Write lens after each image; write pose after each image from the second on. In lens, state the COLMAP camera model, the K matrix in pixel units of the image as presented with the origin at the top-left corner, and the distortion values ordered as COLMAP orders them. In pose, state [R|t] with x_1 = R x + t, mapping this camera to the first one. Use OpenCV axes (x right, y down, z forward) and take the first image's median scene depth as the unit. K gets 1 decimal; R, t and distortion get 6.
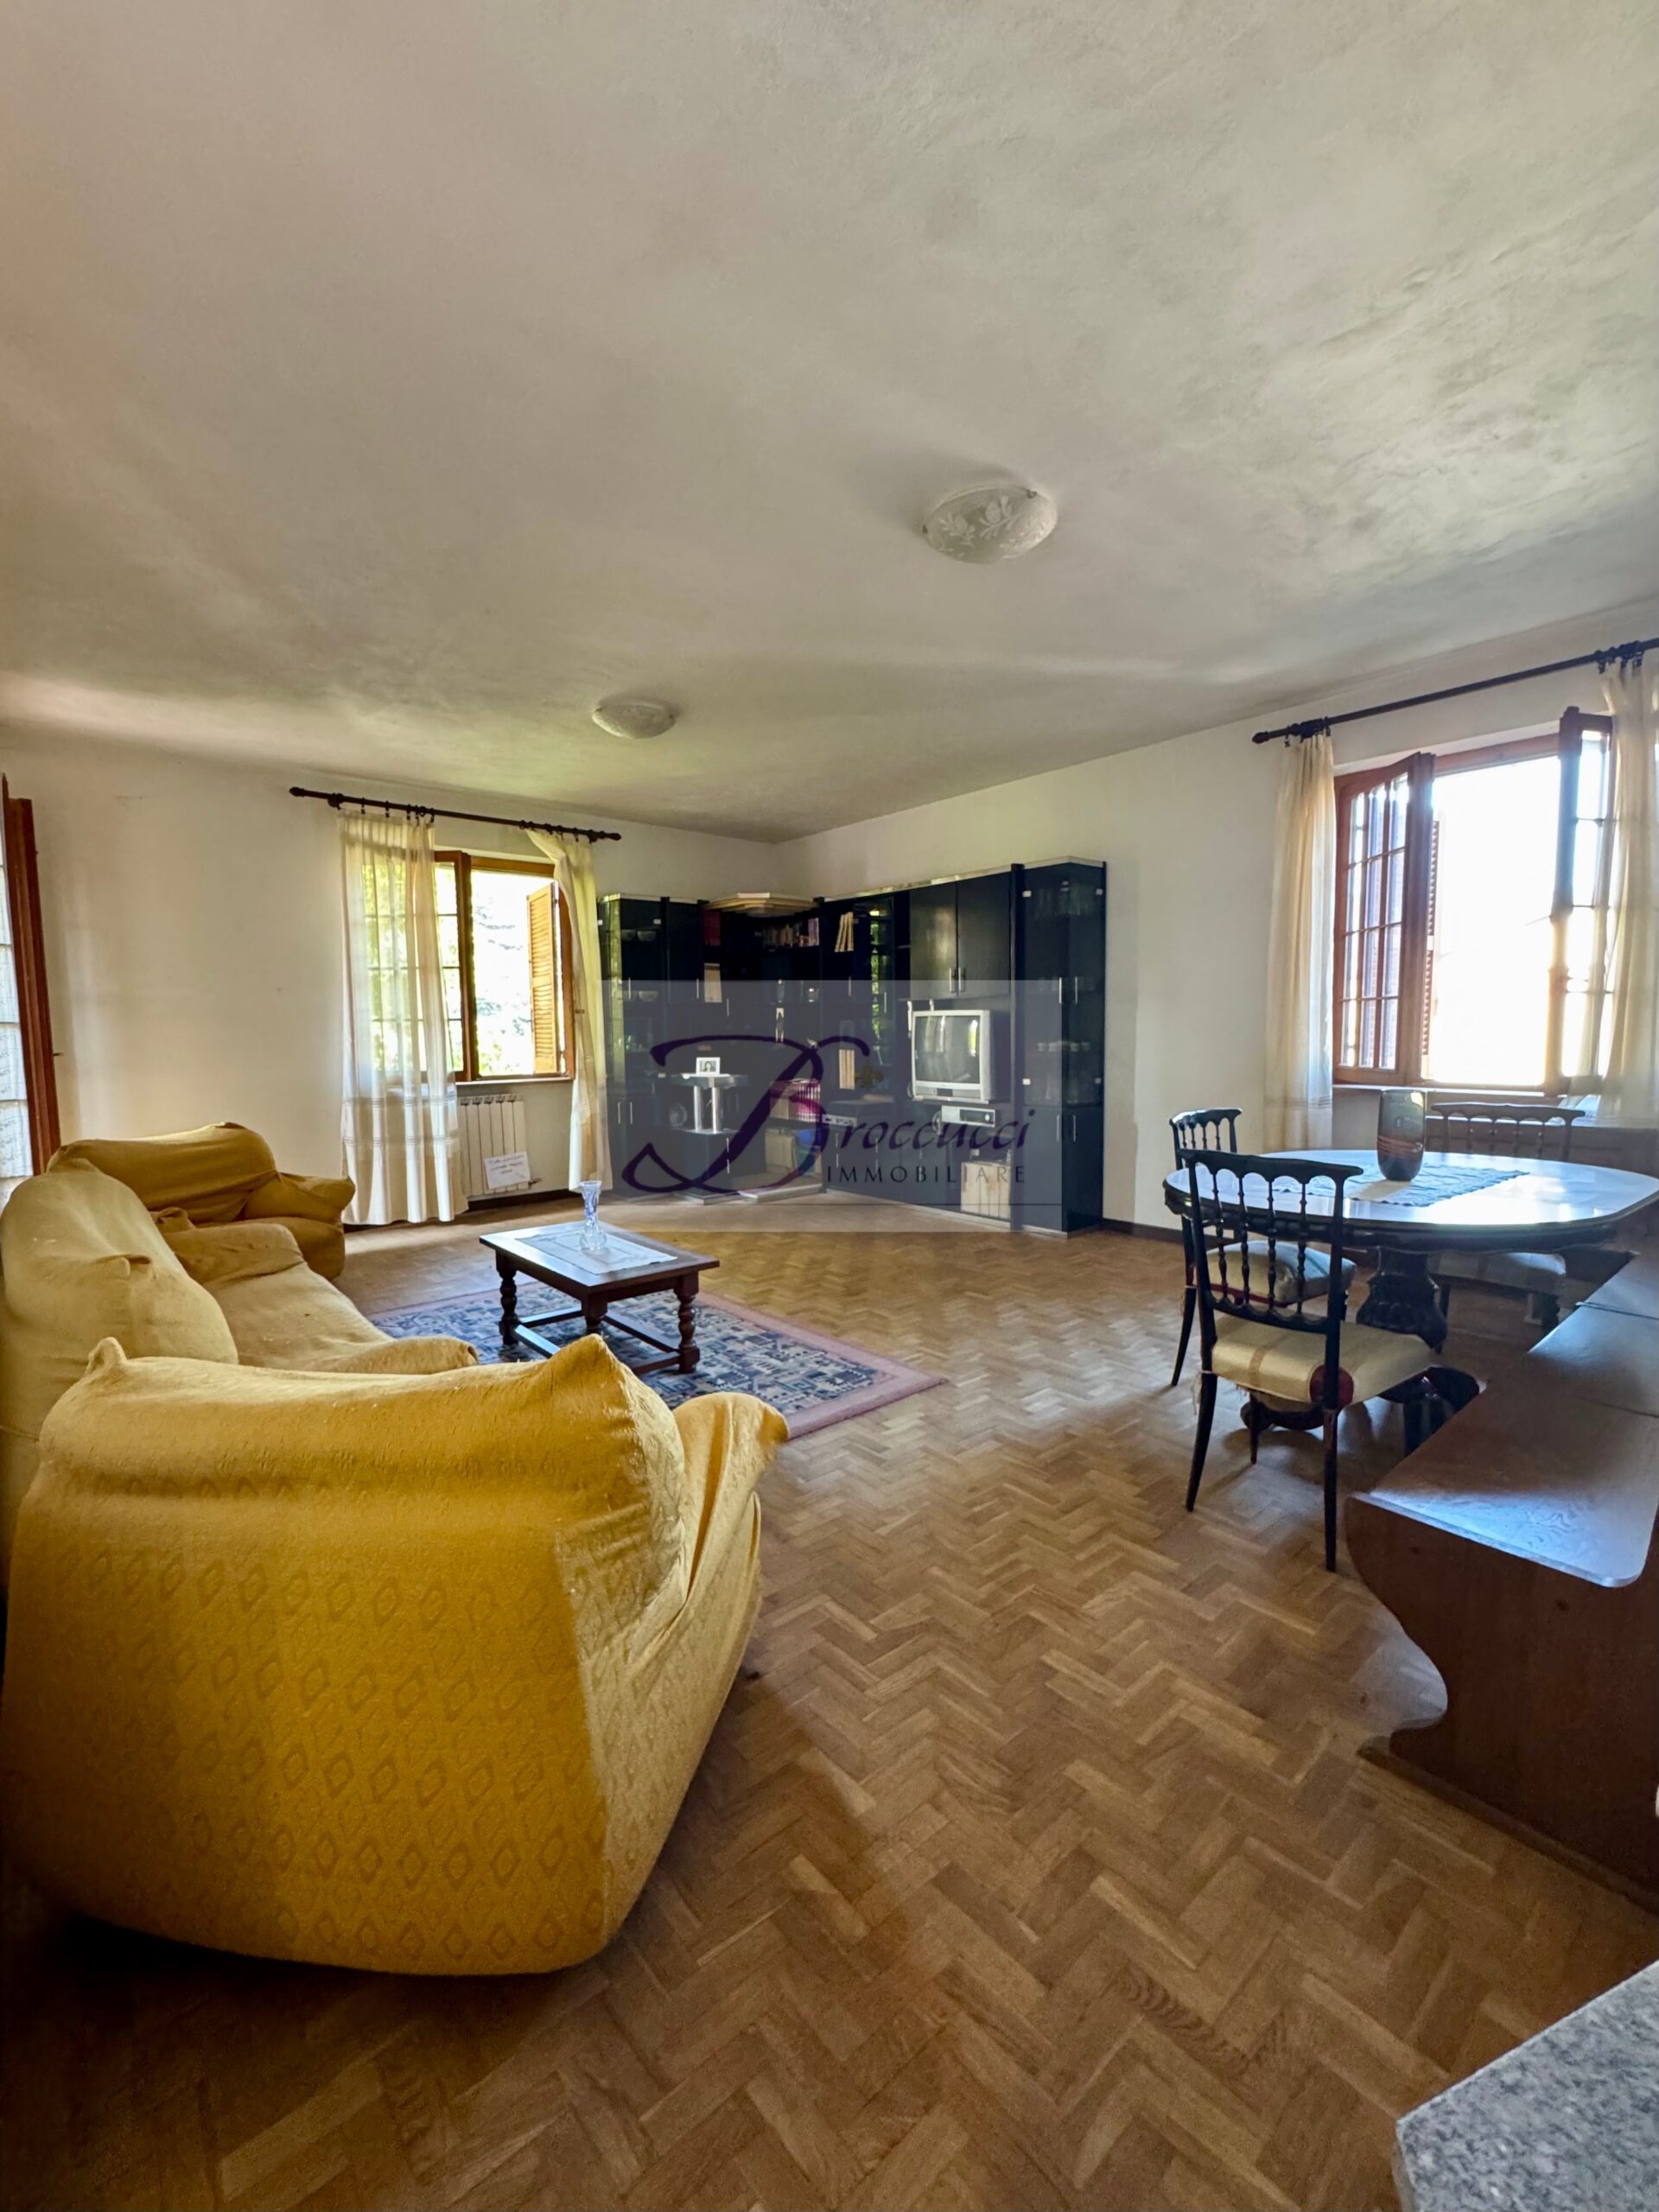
lens RADIAL K [[939.2, 0, 829.5], [0, 939.2, 1106.0], [0, 0, 1]] dist [0.001088, -0.000374]
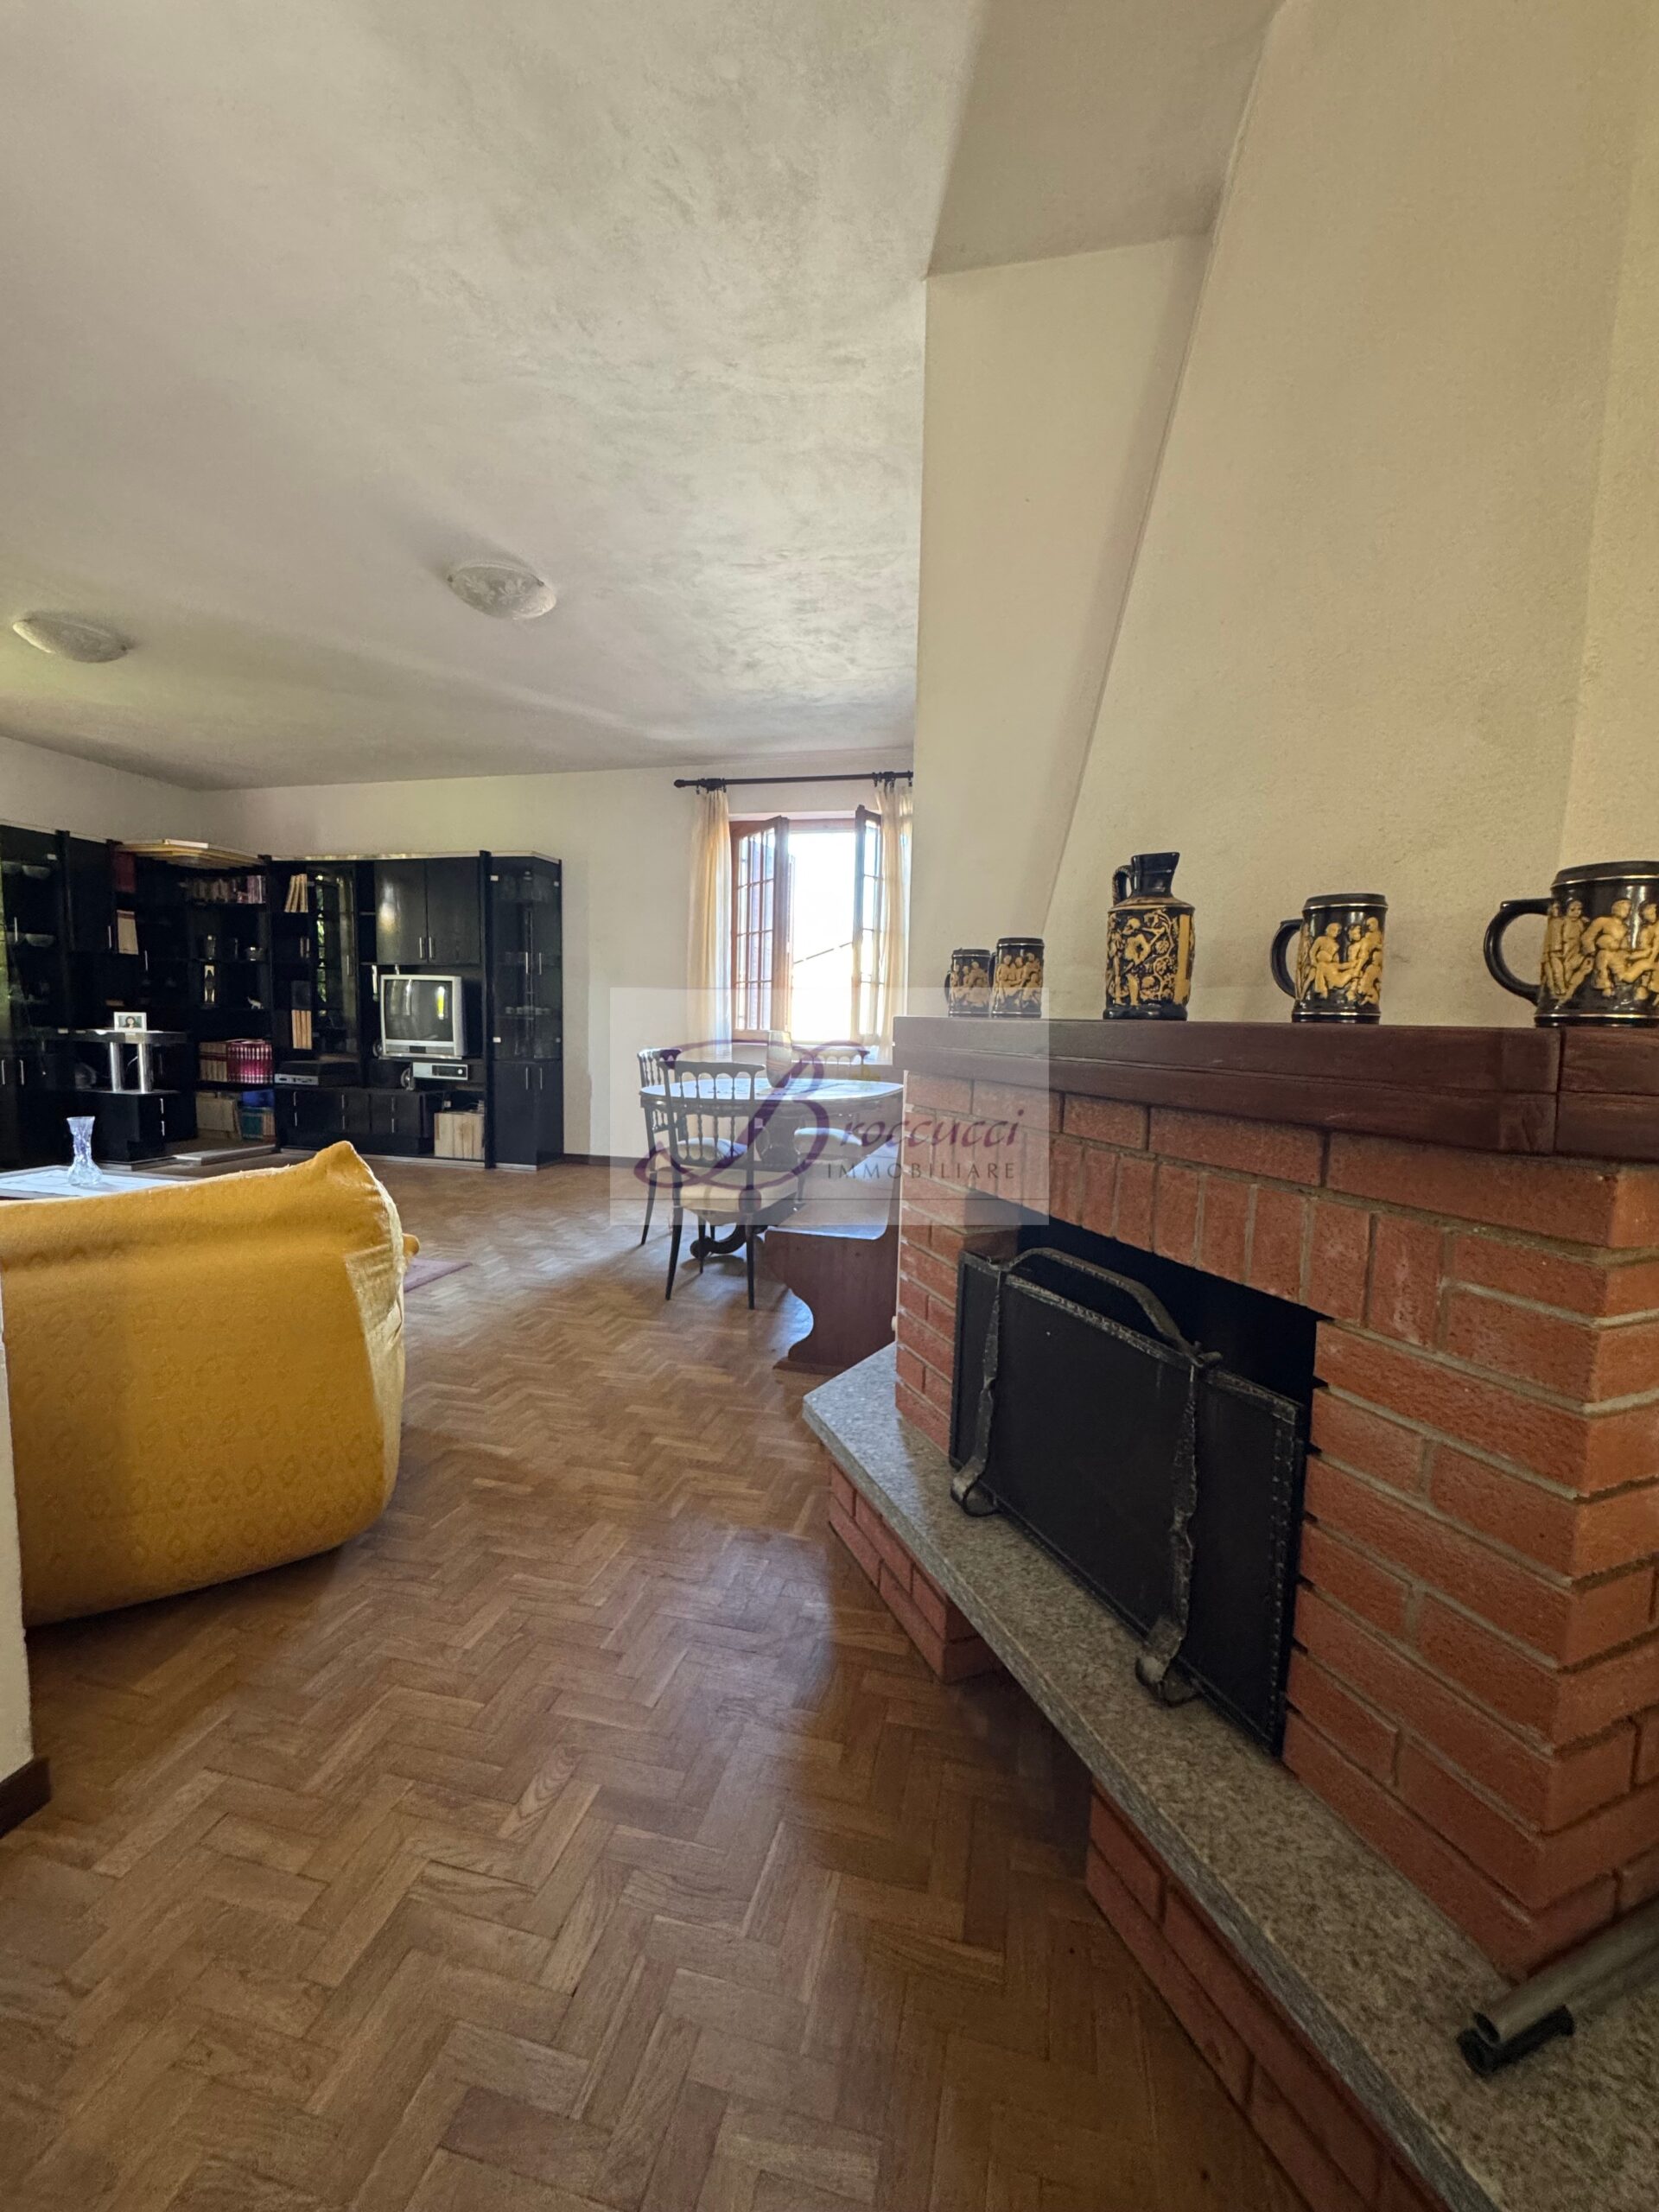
lens RADIAL K [[939.2, 0, 829.5], [0, 939.2, 1106.0], [0, 0, 1]] dist [0.001088, -0.000374]
pose [[0.812116, -0.017789, 0.583225, -0.162301], [0.014543, 0.999842, 0.010246, 0.059832], [-0.583315, 0.000160, 0.812246, -0.221140]]
